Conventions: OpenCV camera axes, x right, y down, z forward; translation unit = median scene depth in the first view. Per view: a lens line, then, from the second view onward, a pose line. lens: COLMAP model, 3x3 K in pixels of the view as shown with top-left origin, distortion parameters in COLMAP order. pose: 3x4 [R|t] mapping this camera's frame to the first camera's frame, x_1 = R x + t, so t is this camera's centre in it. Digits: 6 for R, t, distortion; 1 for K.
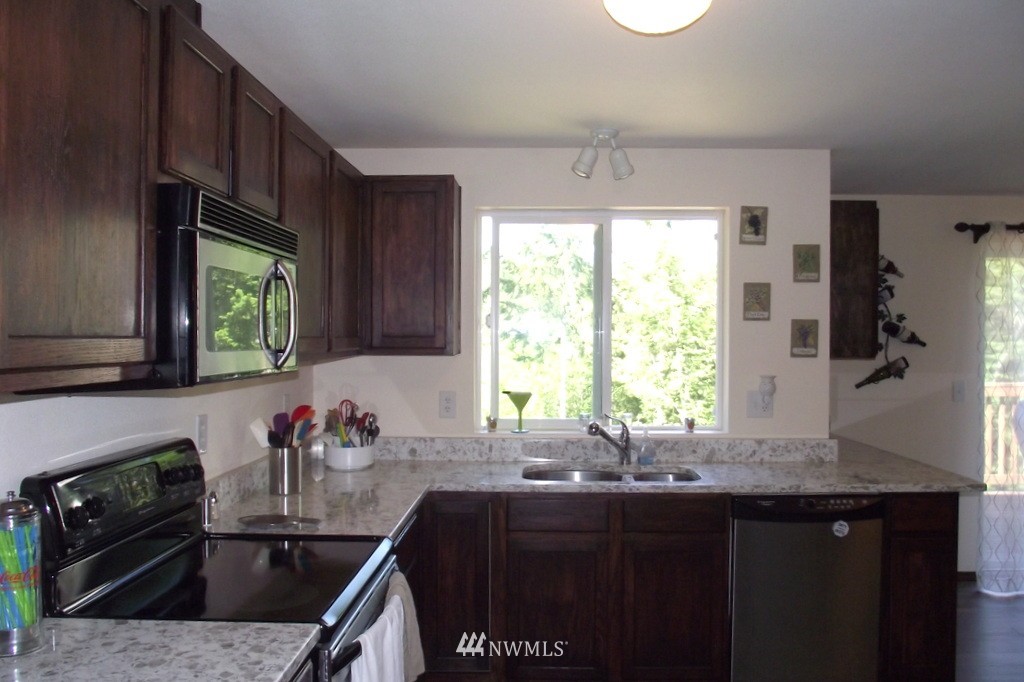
lens RADIAL K [[854.3, 0, 512.4], [0, 854.3, 344.6], [0, 0, 1]] dist [0.003143, 0.010517]
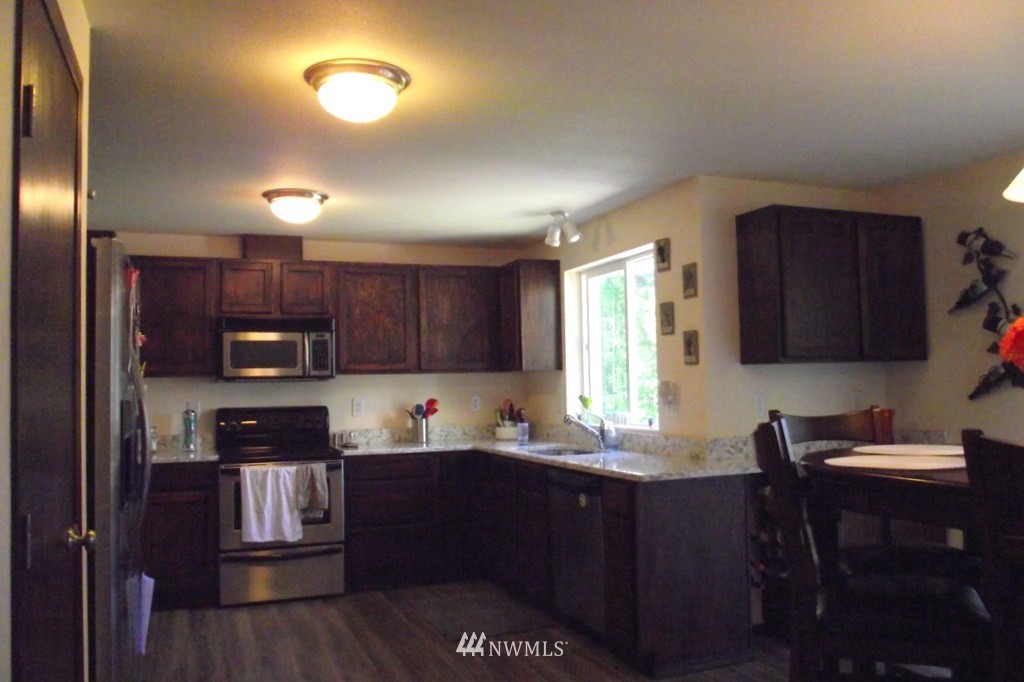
lens RADIAL K [[854.3, 0, 512.5], [0, 854.3, 339.8], [0, 0, 1]] dist [0.003143, 0.010517]
pose [[0.383937, -0.060179, -0.921396, 1.288526], [0.019153, 0.998178, -0.057213, 0.042229], [0.923160, 0.004318, 0.384391, 0.352005]]
